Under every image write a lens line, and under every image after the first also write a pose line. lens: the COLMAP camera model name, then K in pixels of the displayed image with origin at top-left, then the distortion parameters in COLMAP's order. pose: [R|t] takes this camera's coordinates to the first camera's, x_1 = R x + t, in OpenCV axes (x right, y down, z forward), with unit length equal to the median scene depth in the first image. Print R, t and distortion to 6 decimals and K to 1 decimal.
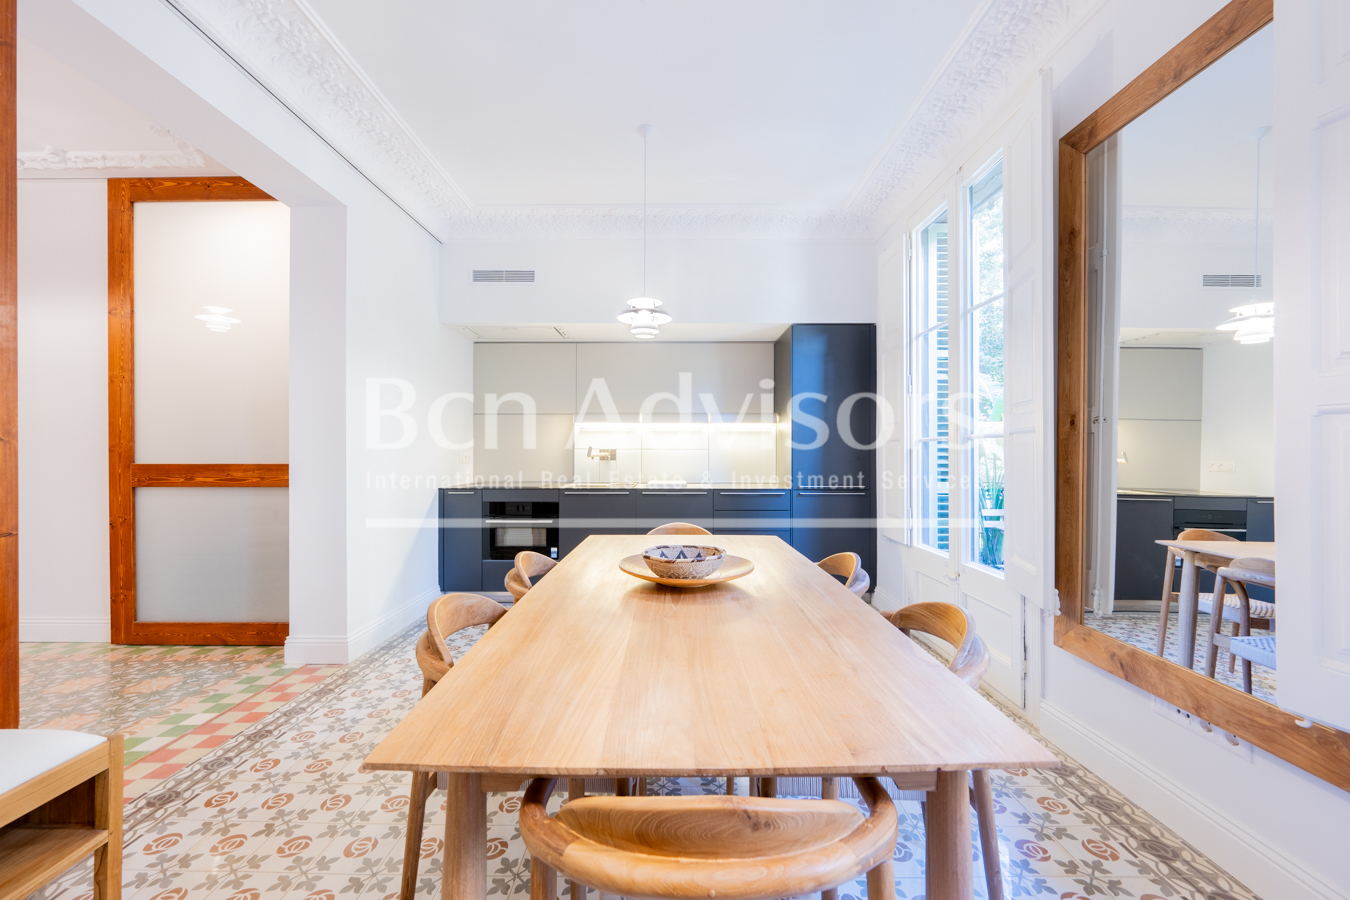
lens RADIAL K [[536.1, 0, 674.3], [0, 536.1, 456.8], [0, 0, 1]] dist [0.000308, 0.000706]
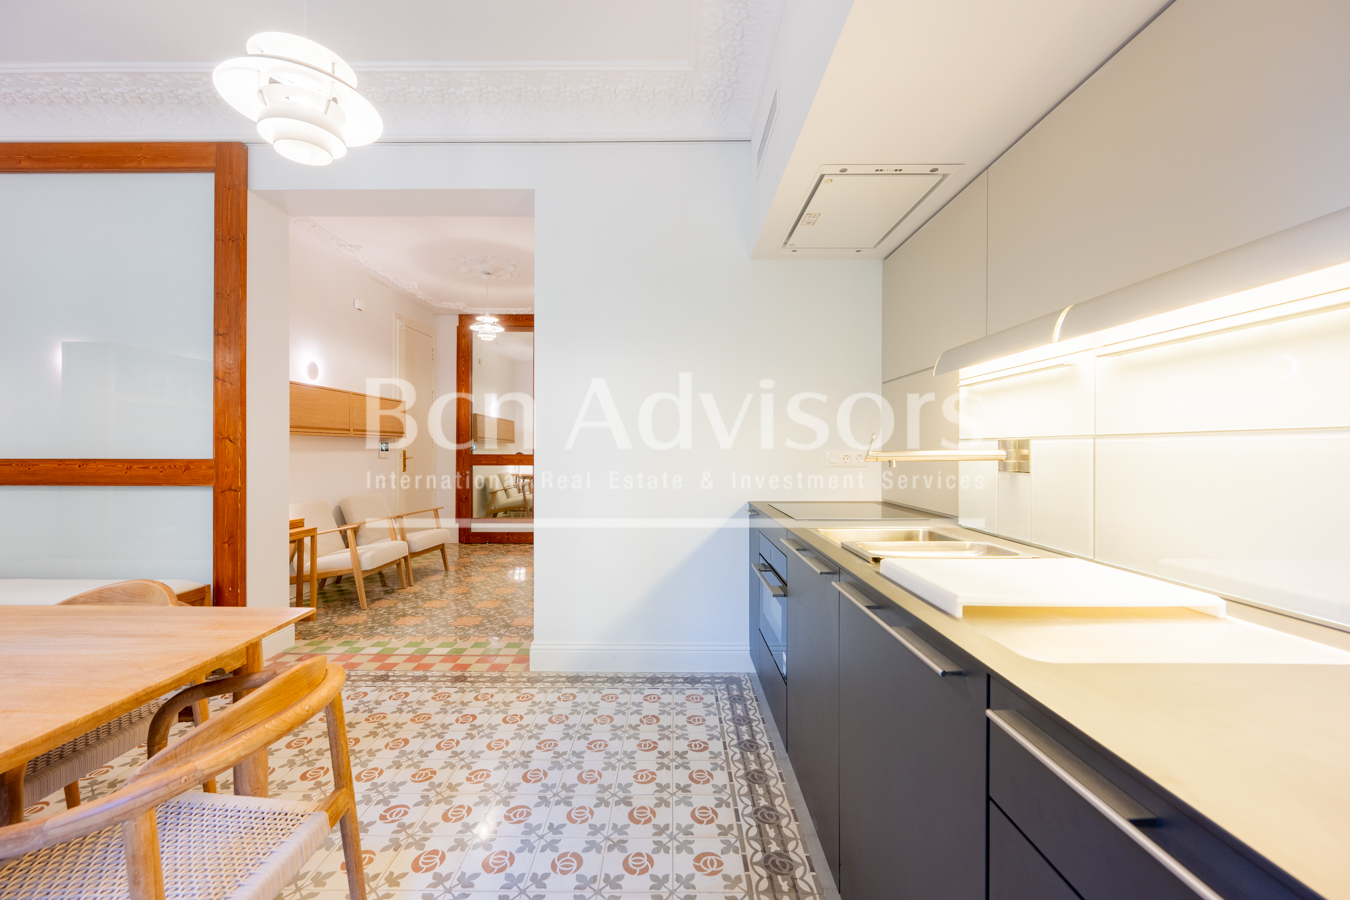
lens RADIAL K [[536.1, 0, 679.7], [0, 536.1, 451.1], [0, 0, 1]] dist [0.000308, 0.000706]
pose [[-0.007378, 0.006560, -0.999951, 0.291817], [-0.008269, 0.999944, 0.006621, -0.009948], [0.999939, 0.008318, -0.007323, 1.099052]]
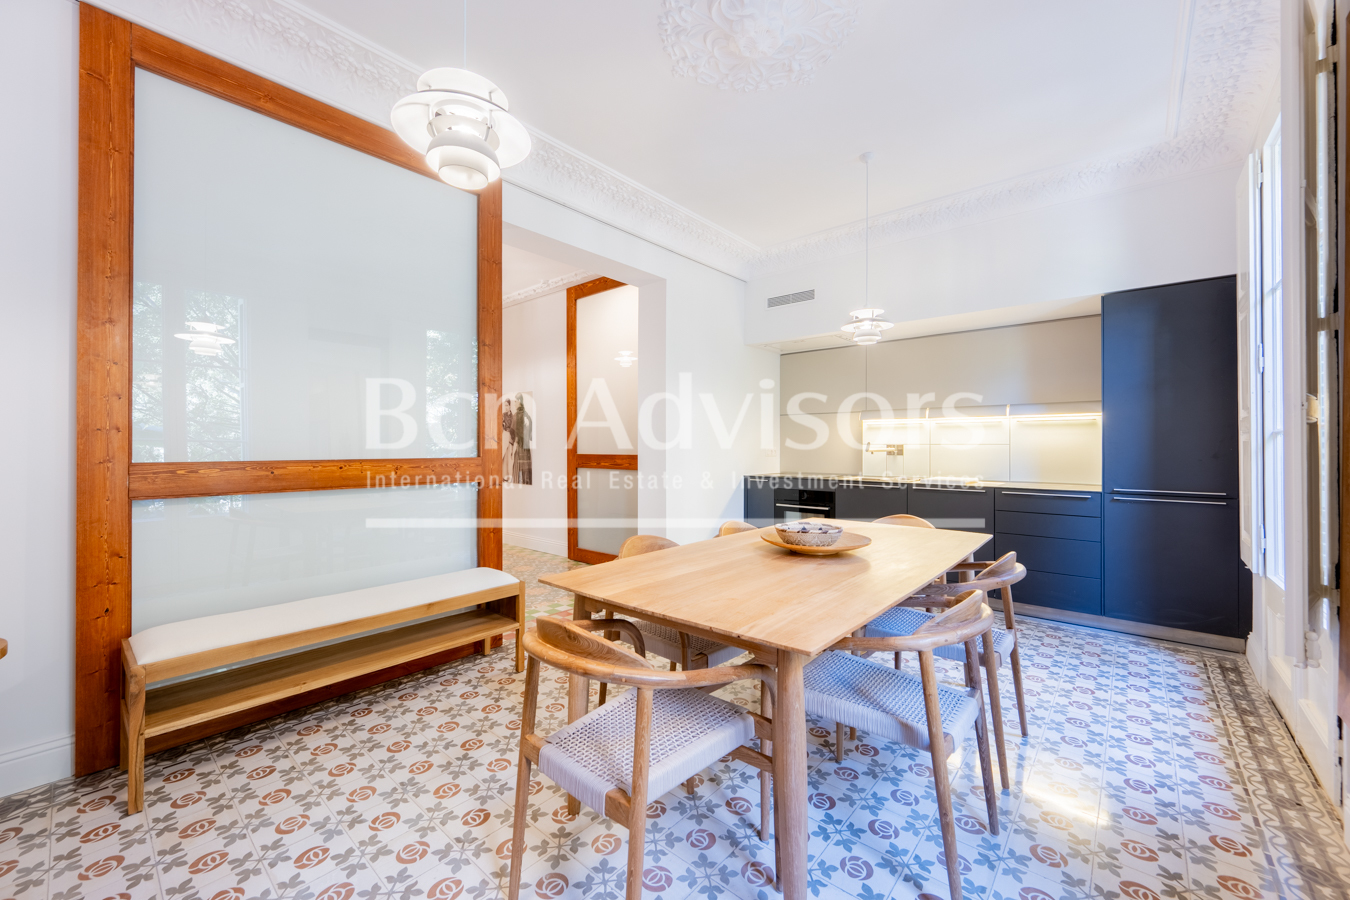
lens RADIAL K [[536.1, 0, 665.5], [0, 536.1, 455.8], [0, 0, 1]] dist [0.000308, 0.000706]
pose [[0.756828, 0.011843, -0.653506, 0.304859], [-0.006481, 0.999923, 0.010615, -0.001192], [0.653582, -0.003798, 0.756847, -0.094074]]
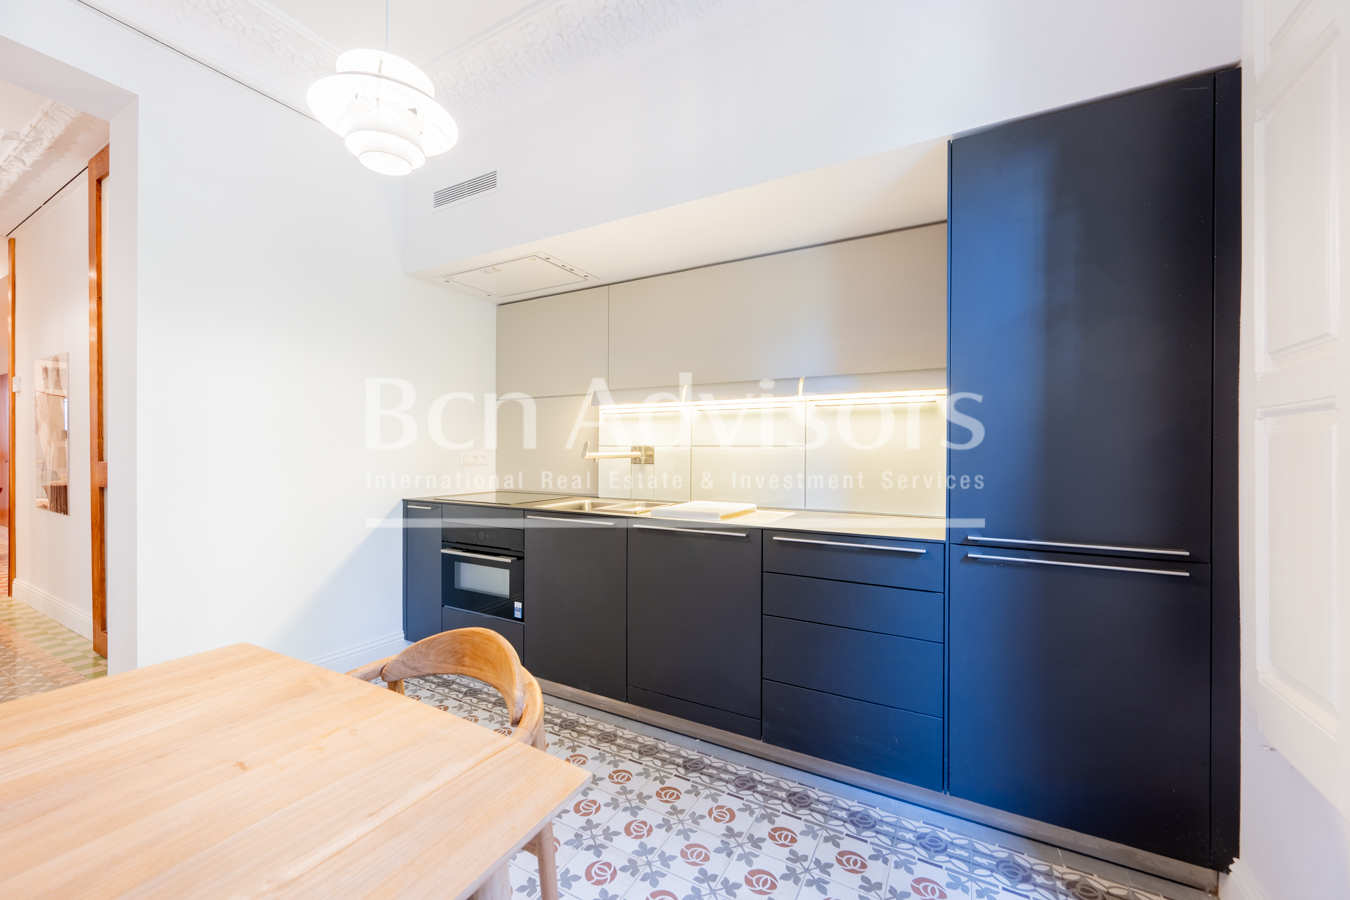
lens RADIAL K [[536.1, 0, 675.3], [0, 536.1, 444.3], [0, 0, 1]] dist [0.000308, 0.000706]
pose [[0.854175, 0.002095, -0.519982, 0.315681], [-0.009282, 0.999894, -0.011220, -0.013371], [0.519903, 0.014410, 0.854104, 0.681981]]
